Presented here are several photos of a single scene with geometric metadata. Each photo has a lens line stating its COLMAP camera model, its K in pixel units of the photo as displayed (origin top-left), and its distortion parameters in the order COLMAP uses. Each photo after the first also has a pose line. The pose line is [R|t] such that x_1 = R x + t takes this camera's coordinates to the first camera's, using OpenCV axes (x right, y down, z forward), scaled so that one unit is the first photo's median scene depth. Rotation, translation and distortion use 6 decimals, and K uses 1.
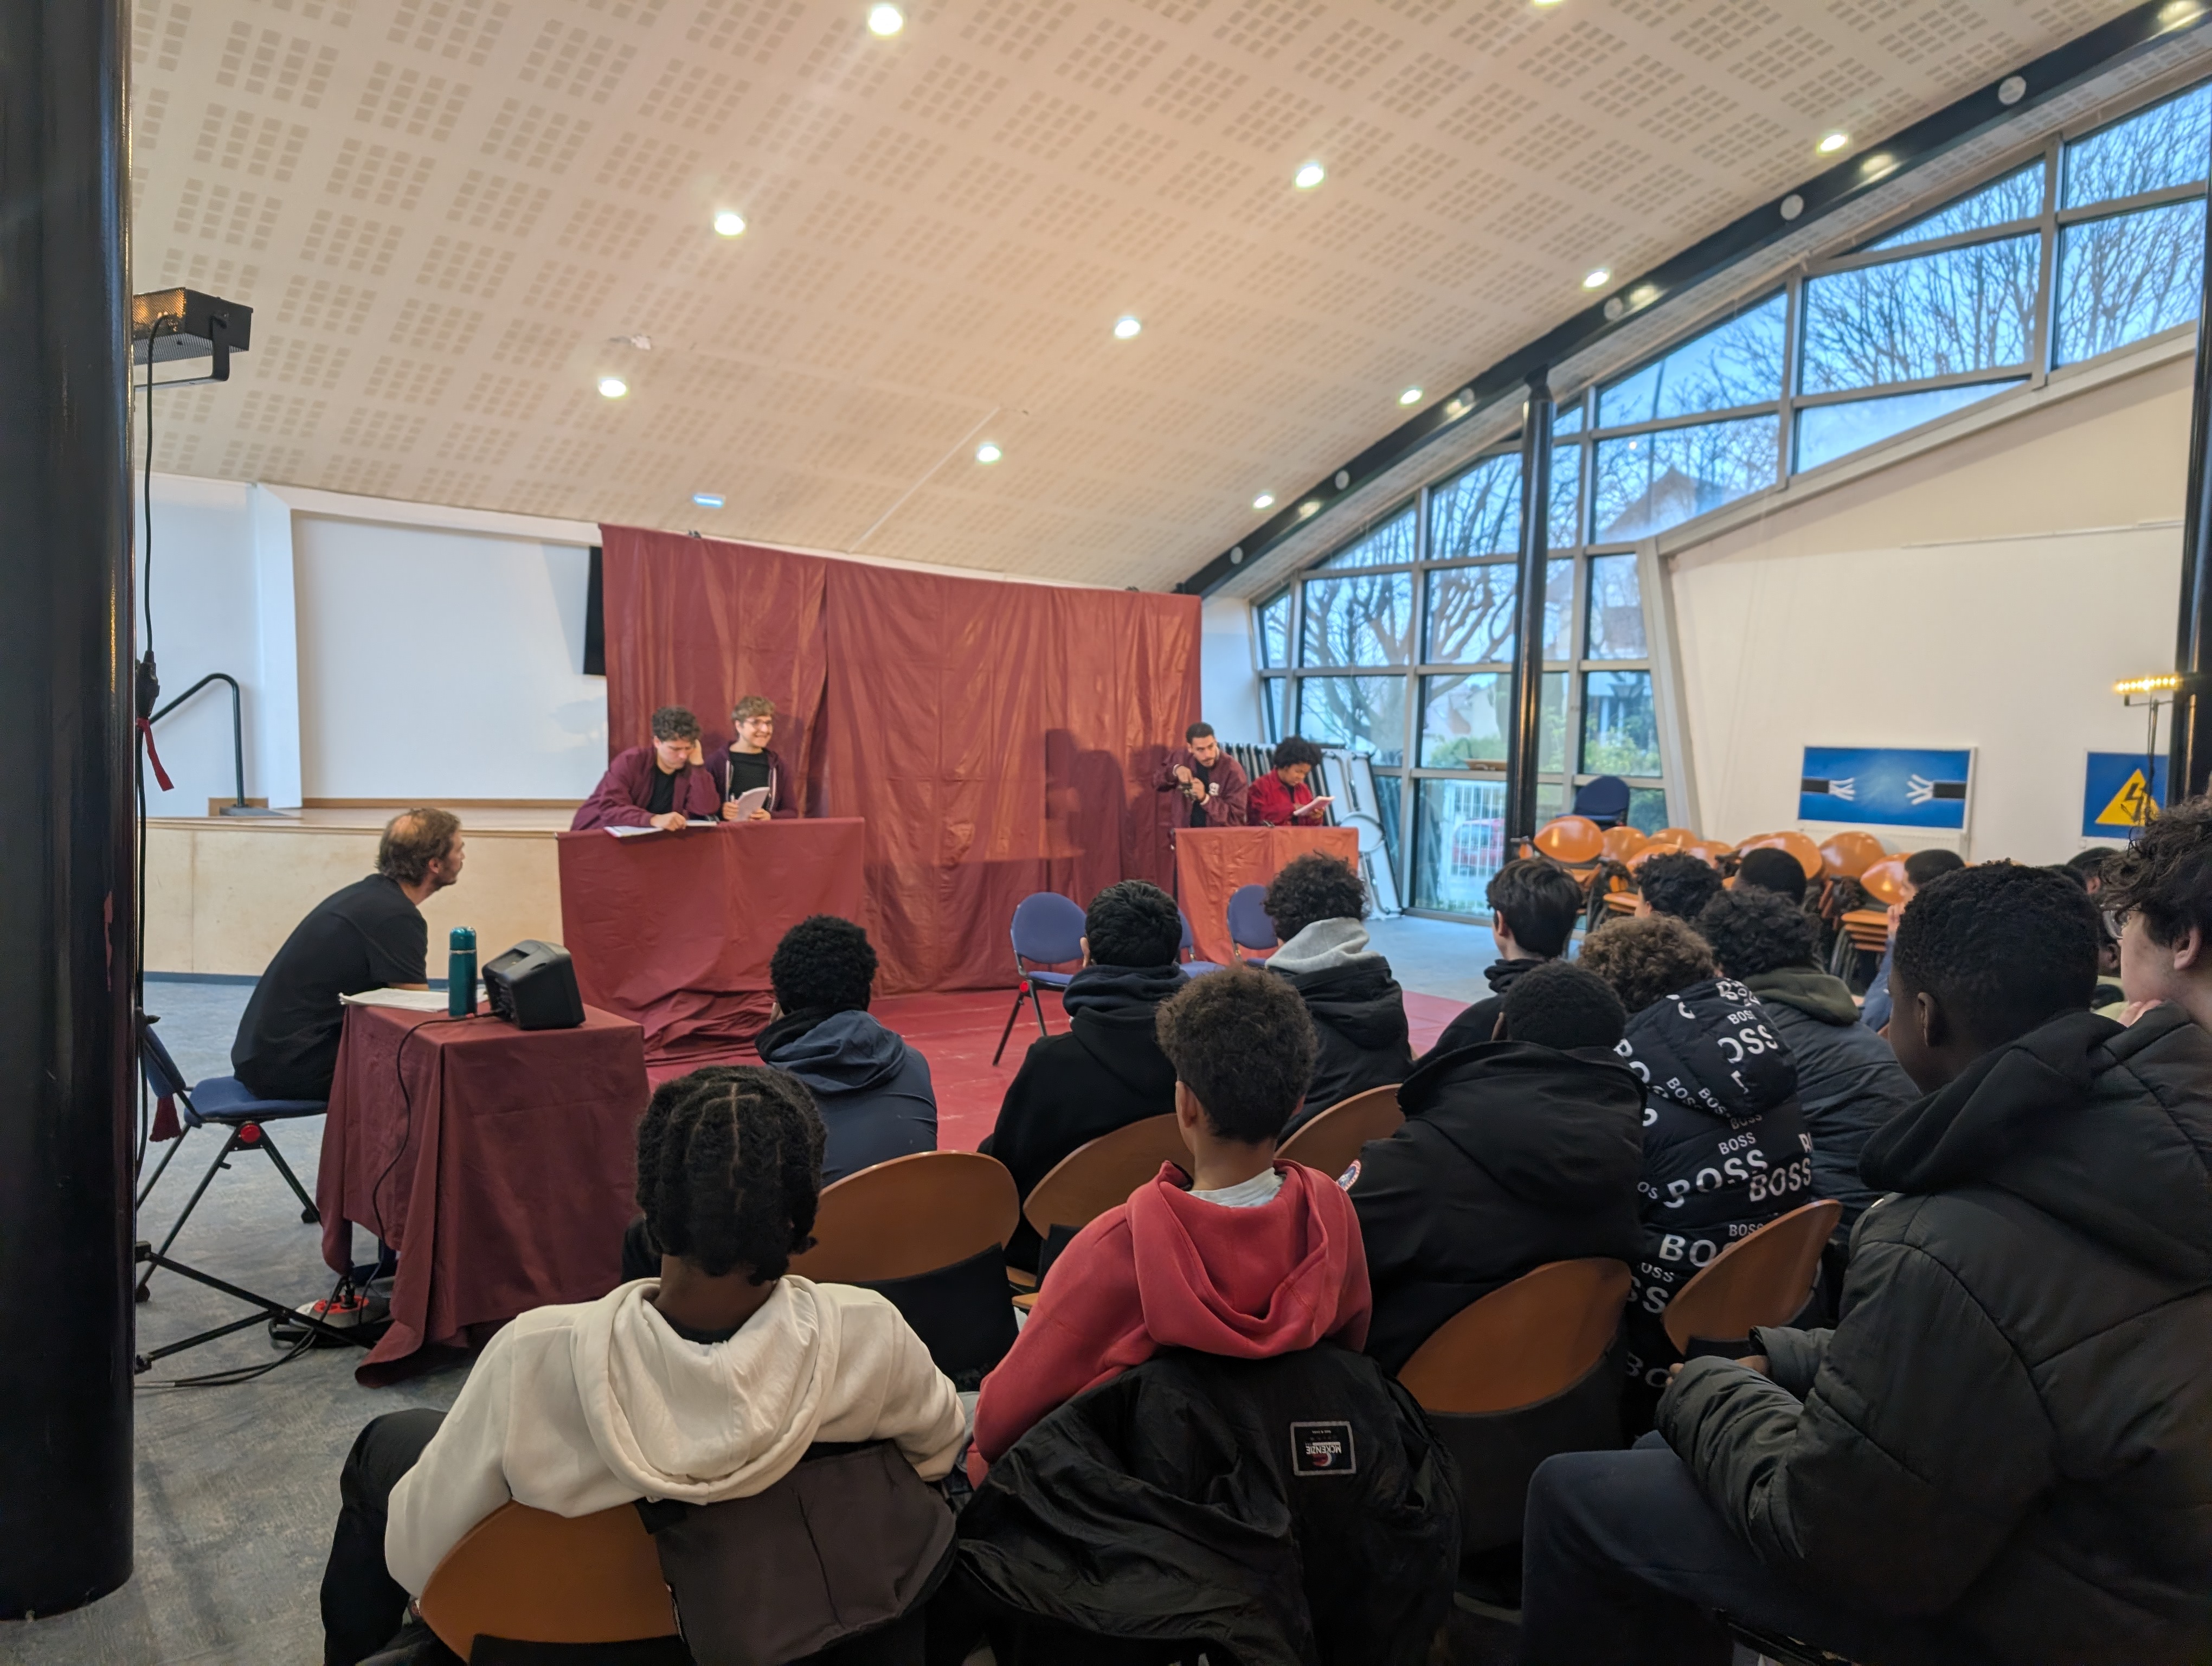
lens RADIAL K [[1533.9, 0, 1106.0], [0, 1533.9, 833.0], [0, 0, 1]] dist [0.003263, 0.001856]
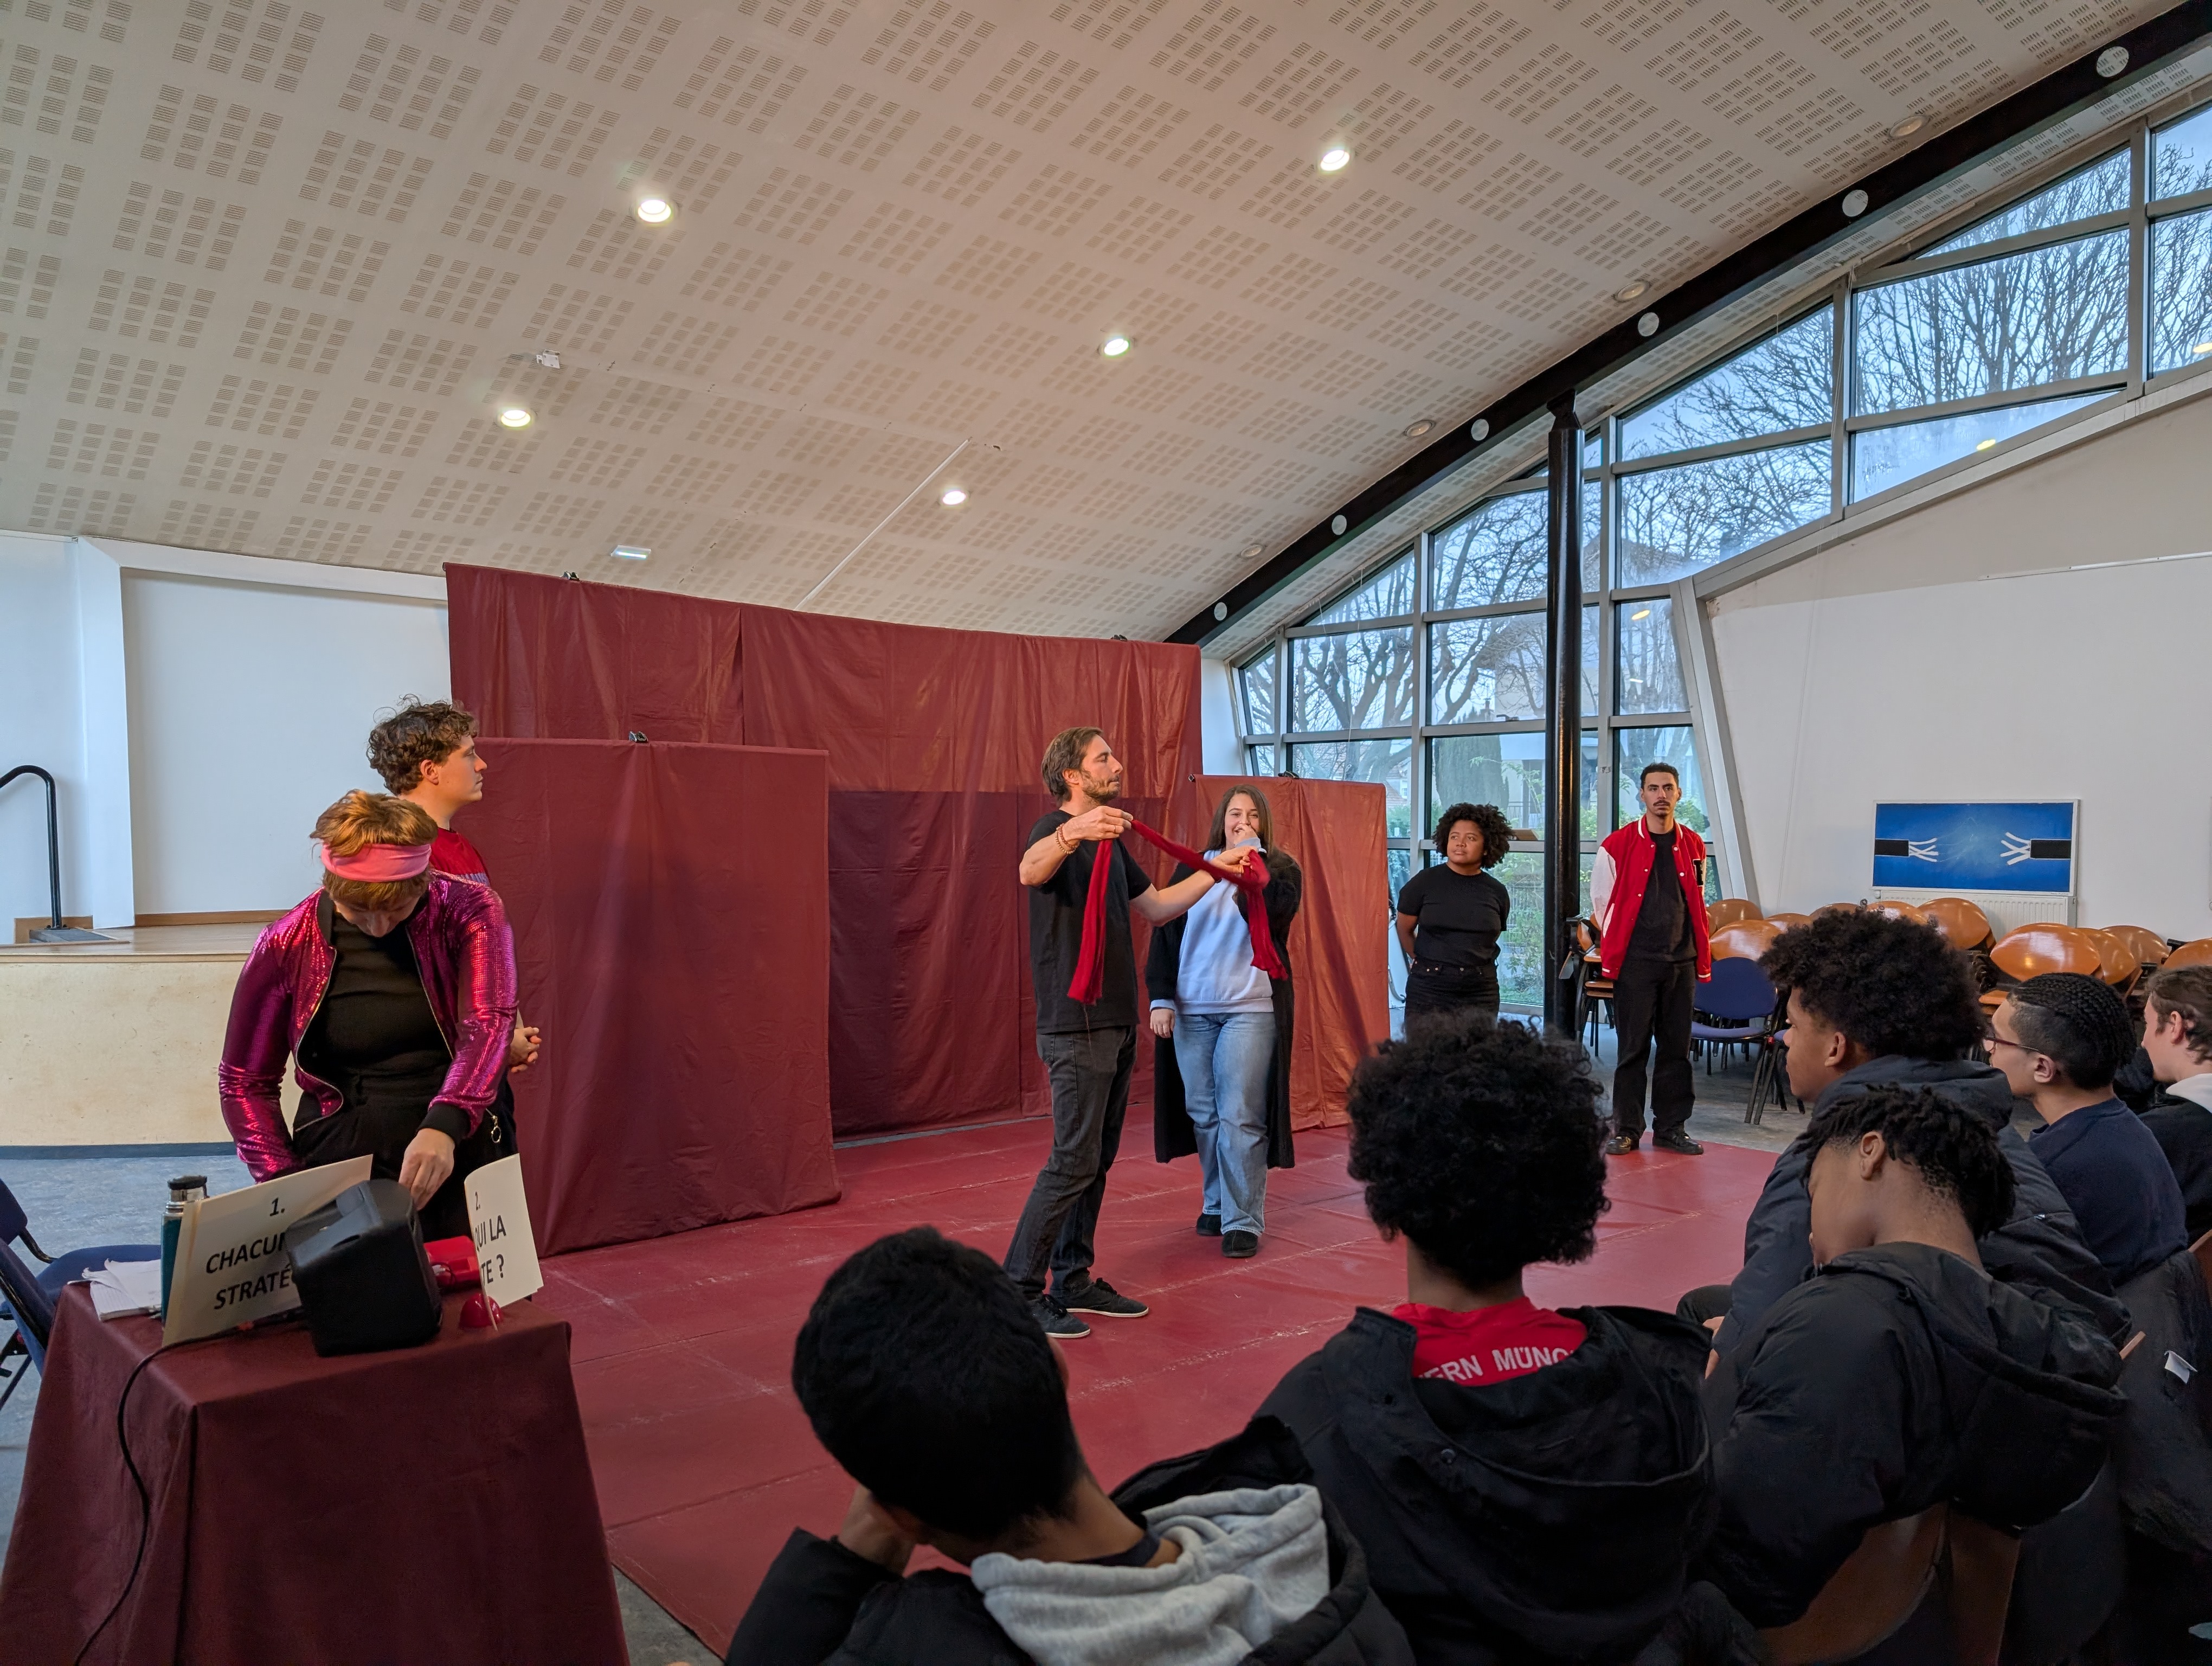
lens RADIAL K [[1539.6, 0, 1120.2], [0, 1539.6, 843.2], [0, 0, 1]] dist [0.009034, -0.000268]
pose [[0.998011, -0.027906, 0.056533, -0.040255], [0.030335, 0.998633, -0.042578, -0.009008], [-0.055268, 0.044208, 0.997492, 0.134504]]
